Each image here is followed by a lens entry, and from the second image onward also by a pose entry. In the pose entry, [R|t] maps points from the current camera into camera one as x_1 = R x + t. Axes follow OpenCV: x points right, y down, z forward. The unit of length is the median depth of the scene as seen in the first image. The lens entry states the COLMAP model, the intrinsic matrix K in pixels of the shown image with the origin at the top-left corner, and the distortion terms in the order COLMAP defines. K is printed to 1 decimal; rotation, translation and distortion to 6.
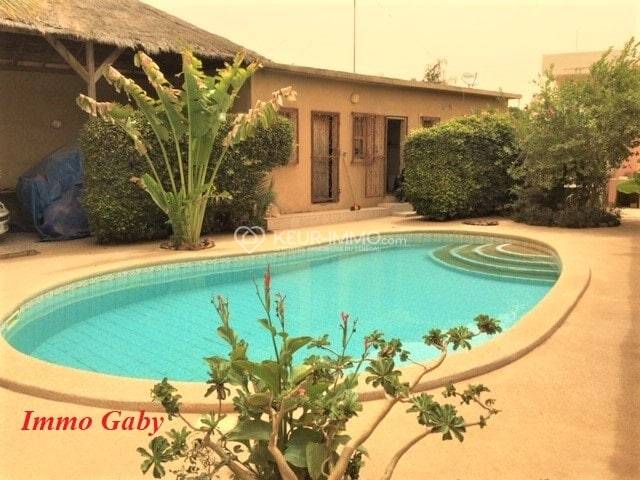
lens RADIAL K [[591.6, 0, 320.0], [0, 591.6, 240.0], [0, 0, 1]] dist [0.086286, -0.165966]
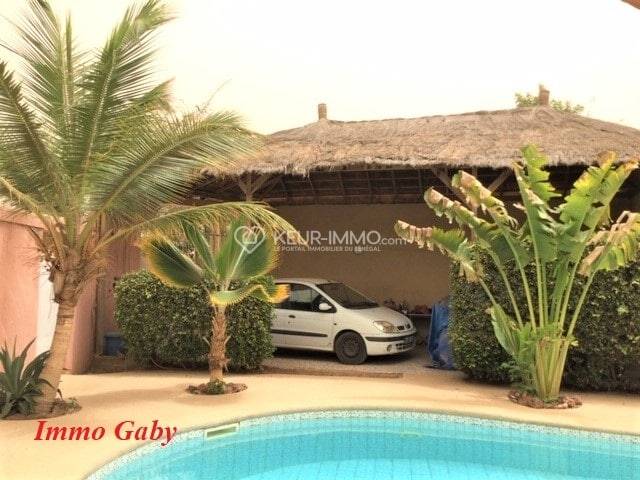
lens RADIAL K [[591.6, 0, 320.0], [0, 591.6, 240.0], [0, 0, 1]] dist [0.086286, -0.165966]
pose [[0.543699, -0.035370, -0.838535, 0.310684], [-0.142015, 0.980827, -0.133454, -0.055133], [0.827178, 0.191643, 0.528252, 0.330266]]
